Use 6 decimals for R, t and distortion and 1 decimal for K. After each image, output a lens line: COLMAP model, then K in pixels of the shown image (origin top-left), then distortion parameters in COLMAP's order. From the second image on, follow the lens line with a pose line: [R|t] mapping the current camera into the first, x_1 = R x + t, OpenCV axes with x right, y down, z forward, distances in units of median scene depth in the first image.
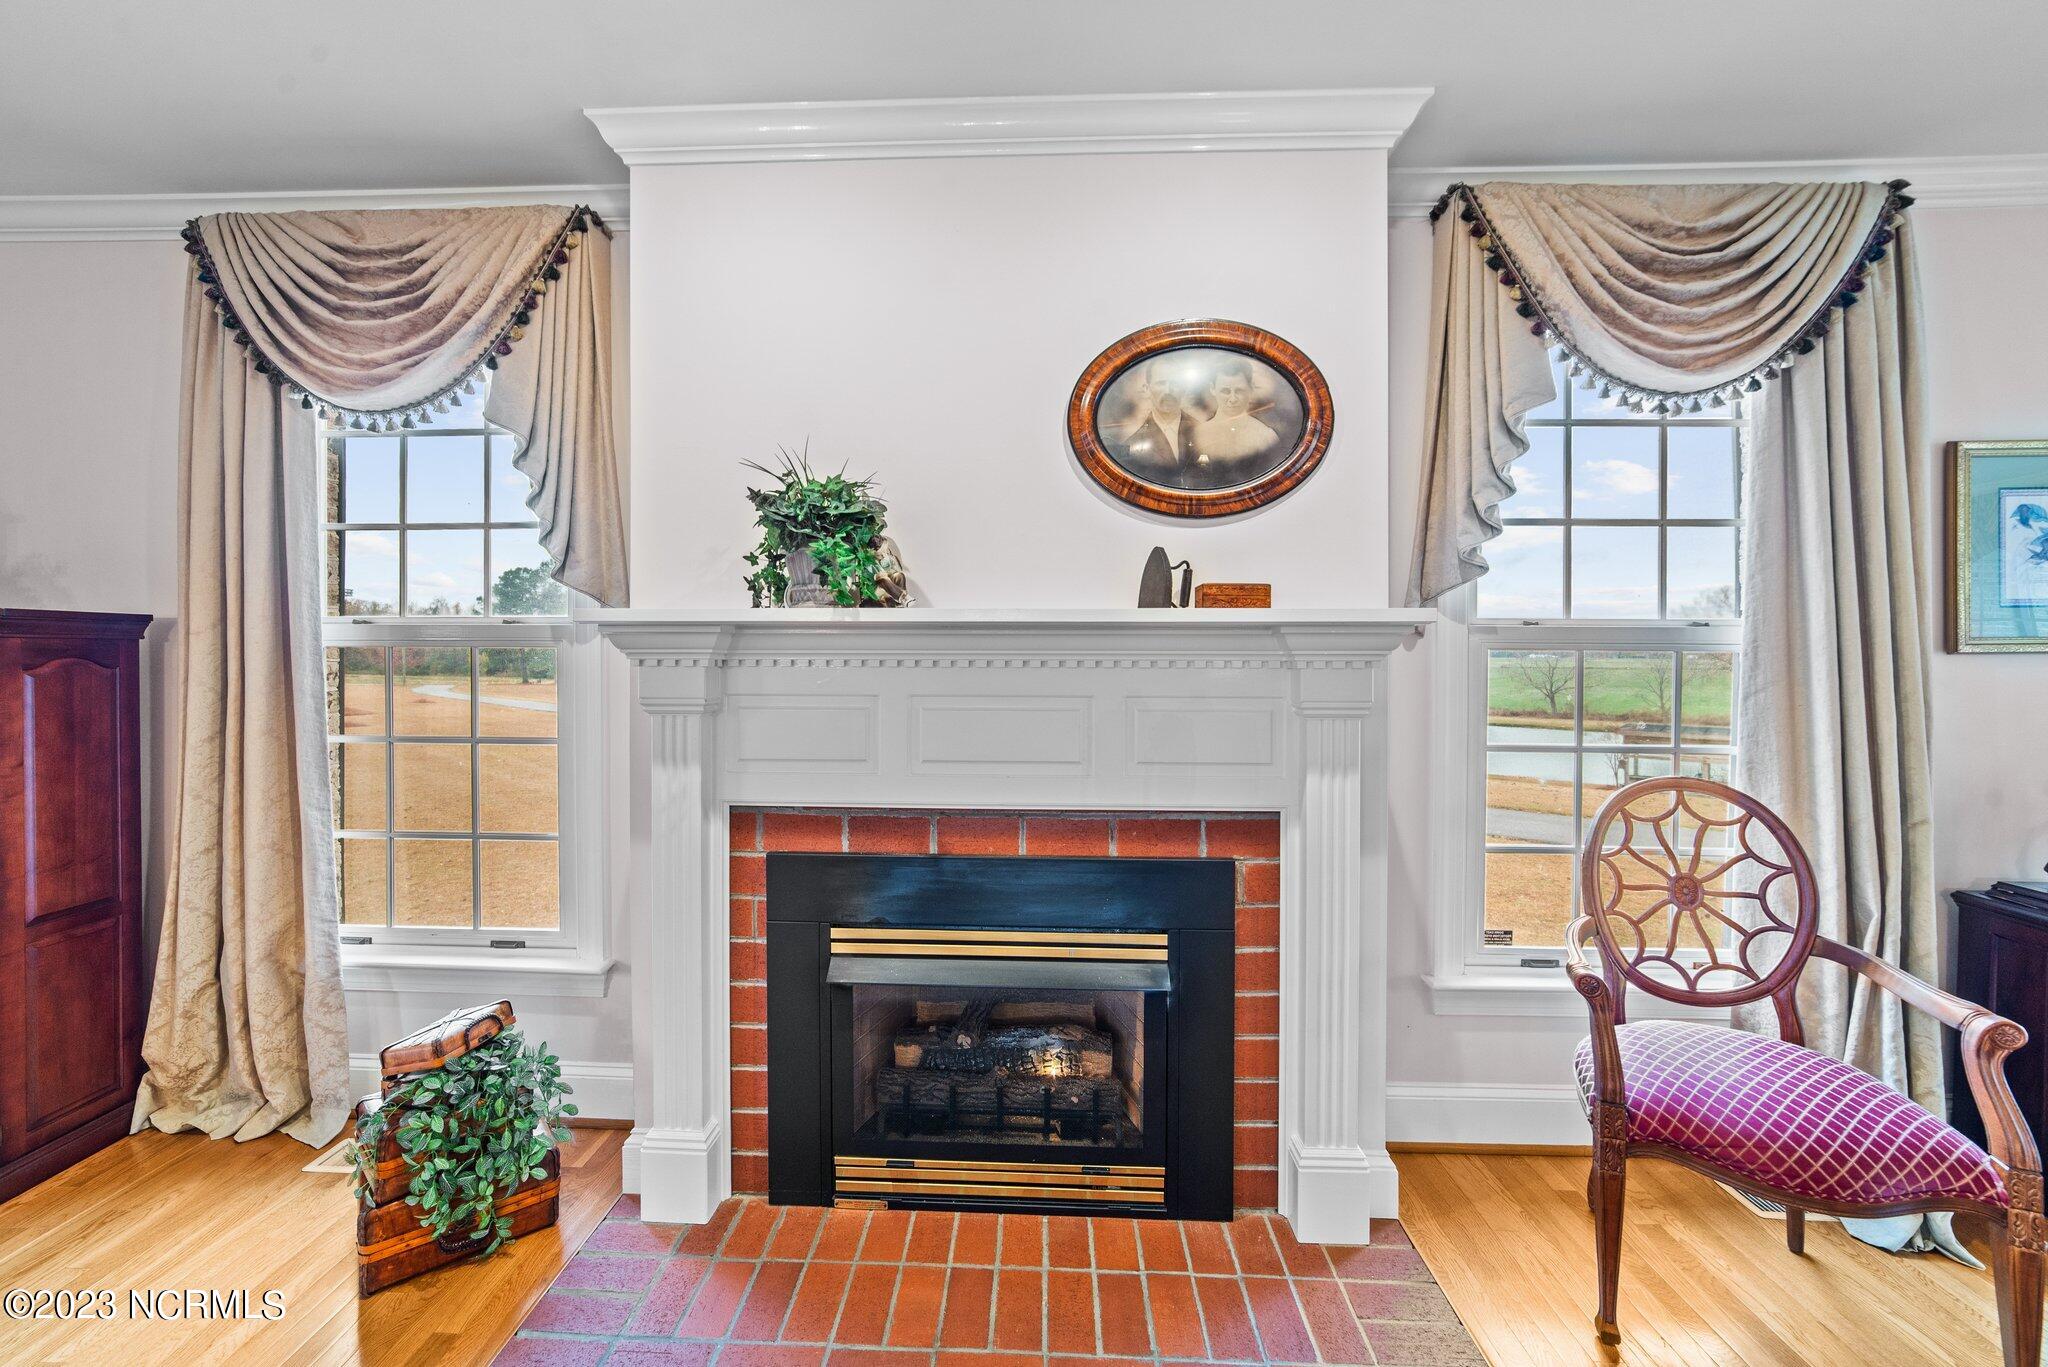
lens RADIAL K [[801.3, 0, 1018.9], [0, 801.3, 668.8], [0, 0, 1]] dist [-0.017676, 0.007074]
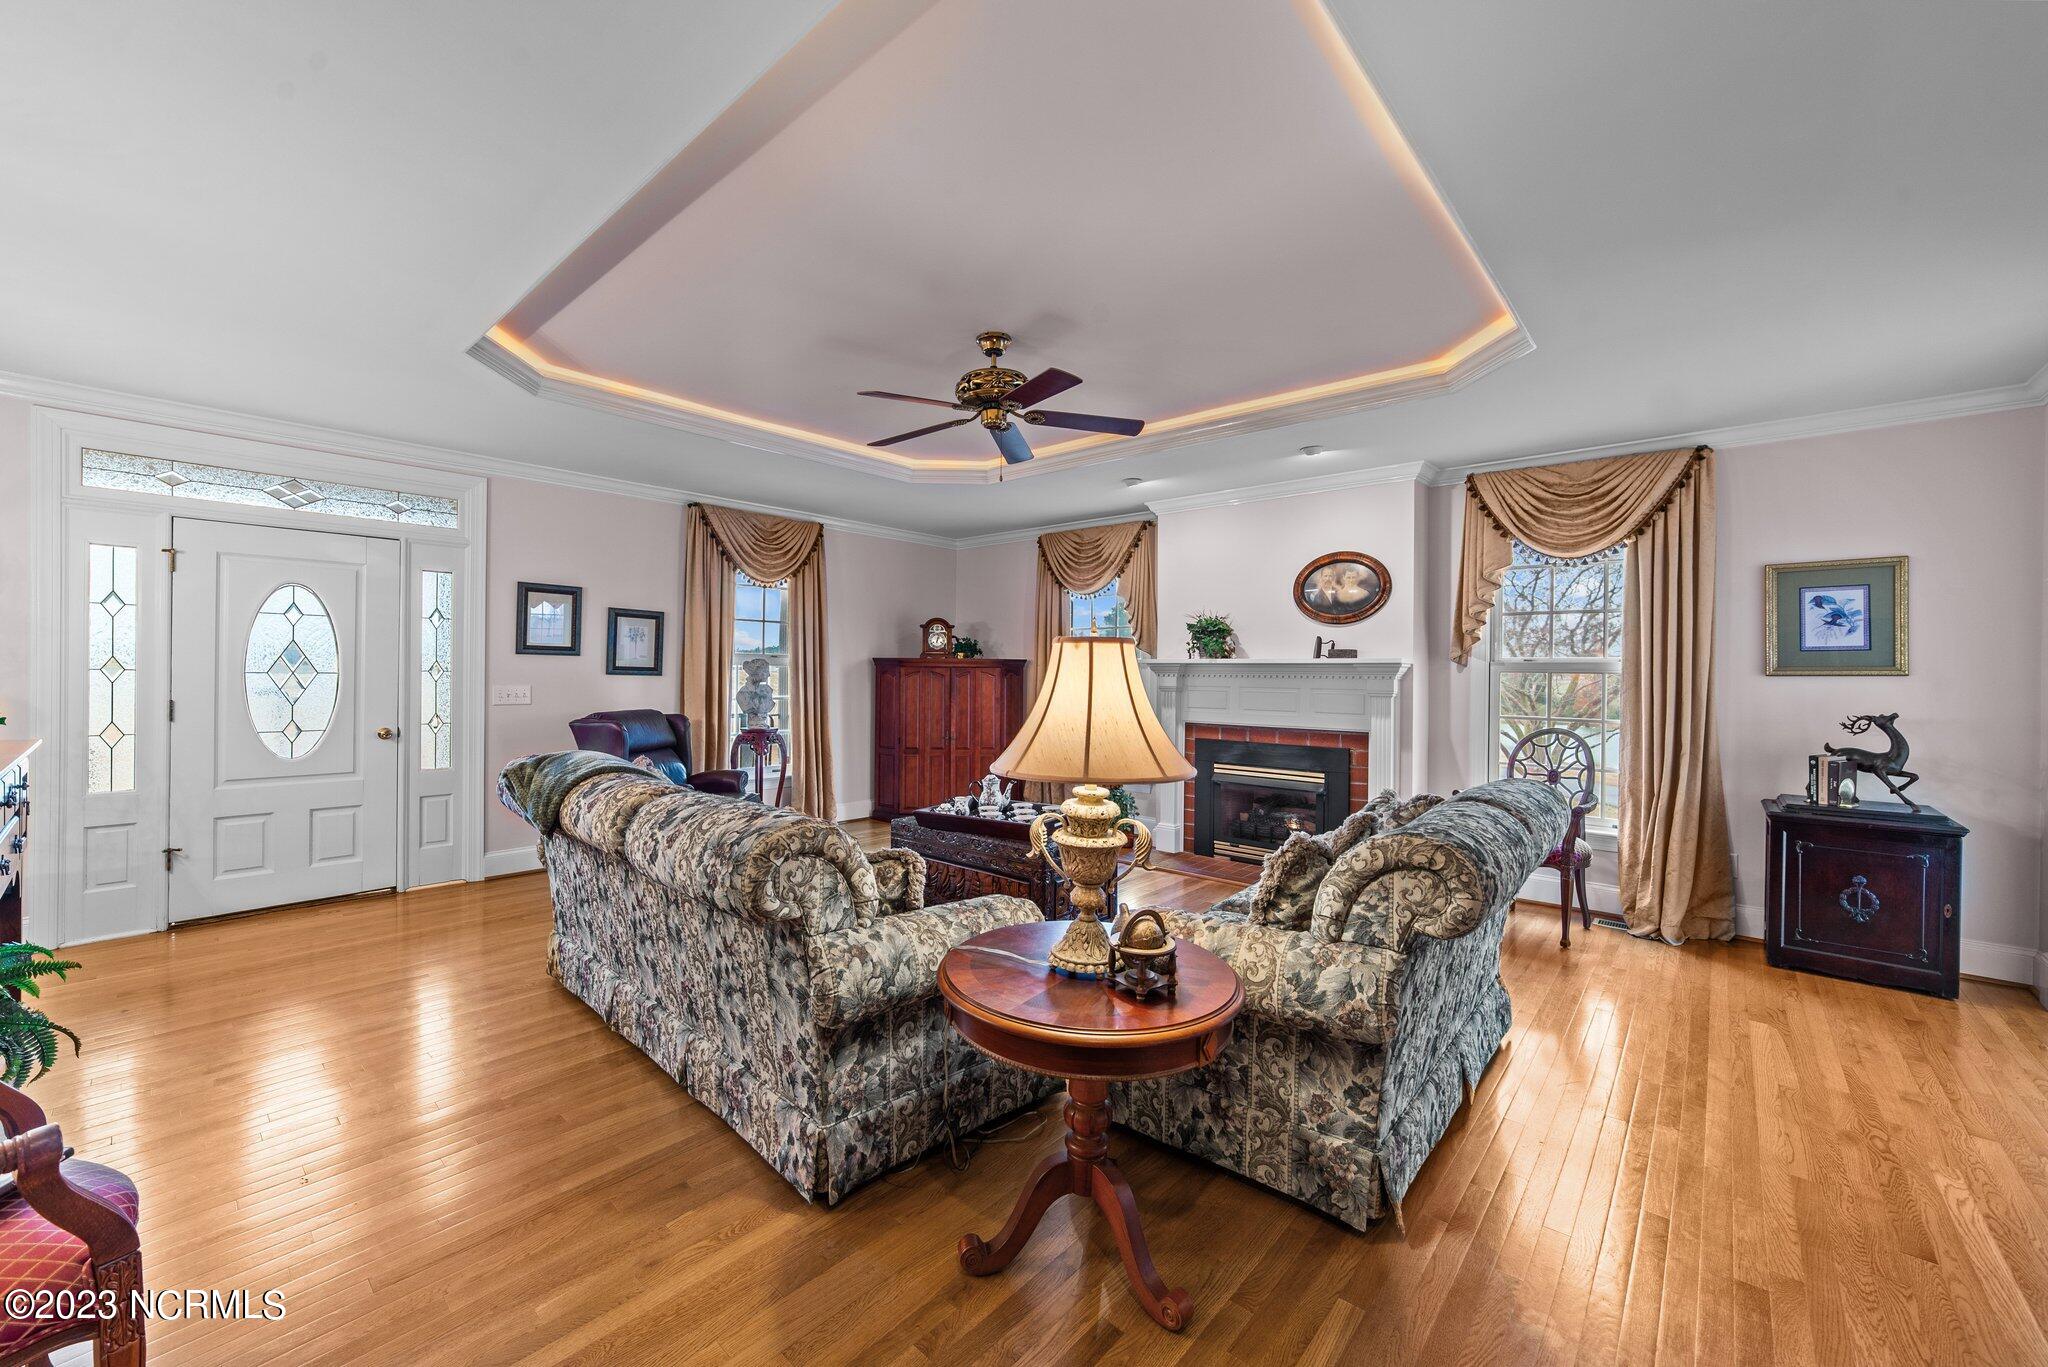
lens RADIAL K [[801.3, 0, 1018.9], [0, 801.3, 668.8], [0, 0, 1]] dist [-0.017676, 0.007074]
pose [[0.774325, 0.002172, -0.632784, 1.094850], [-0.012542, 0.999850, -0.011916, 0.010707], [0.632663, 0.017164, 0.774237, -1.796689]]
